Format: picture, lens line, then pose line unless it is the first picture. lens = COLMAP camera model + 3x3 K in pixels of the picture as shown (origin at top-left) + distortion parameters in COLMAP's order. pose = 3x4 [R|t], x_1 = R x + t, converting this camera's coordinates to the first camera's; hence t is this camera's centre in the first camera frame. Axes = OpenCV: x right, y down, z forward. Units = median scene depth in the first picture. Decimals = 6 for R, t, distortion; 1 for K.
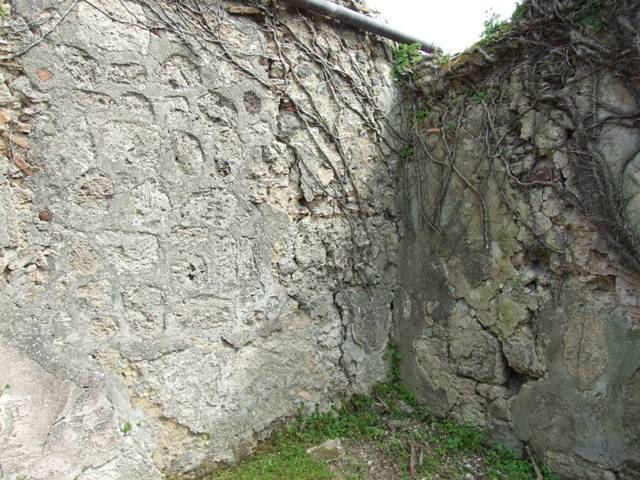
lens RADIAL K [[525.5, 0, 320.2], [0, 525.5, 240.1], [0, 0, 1]] dist [-0.057050, 0.052435]
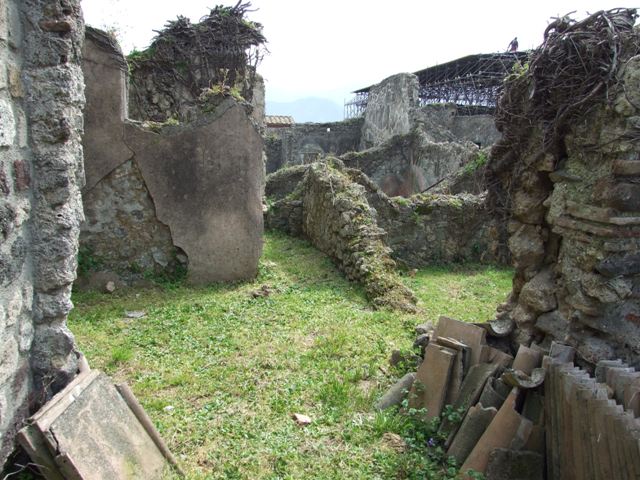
lens RADIAL K [[525.5, 0, 319.7], [0, 525.5, 241.9], [0, 0, 1]] dist [-0.057050, 0.052435]
pose [[0.378384, -0.120299, 0.917798, -1.795834], [-0.017059, 0.990444, 0.136855, 0.127944], [-0.925491, -0.067440, 0.372716, -0.813824]]
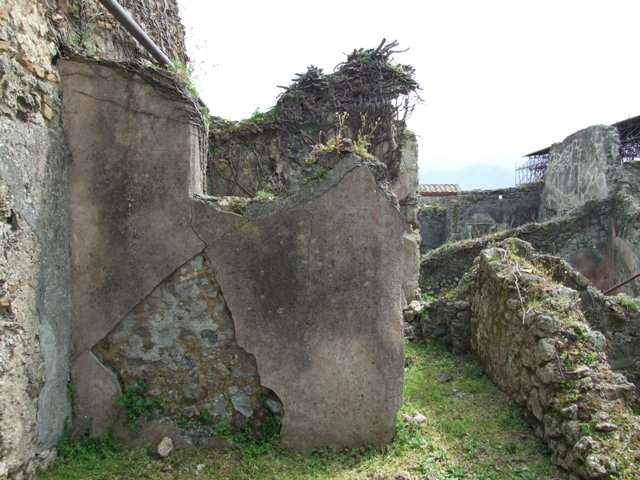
lens RADIAL K [[525.5, 0, 316.7], [0, 525.5, 236.7], [0, 0, 1]] dist [-0.057050, 0.052435]
pose [[0.648814, 0.002035, 0.760944, -1.132466], [-0.003103, 0.999995, -0.000029, 0.065916], [-0.760941, -0.002343, 0.648817, -0.517539]]
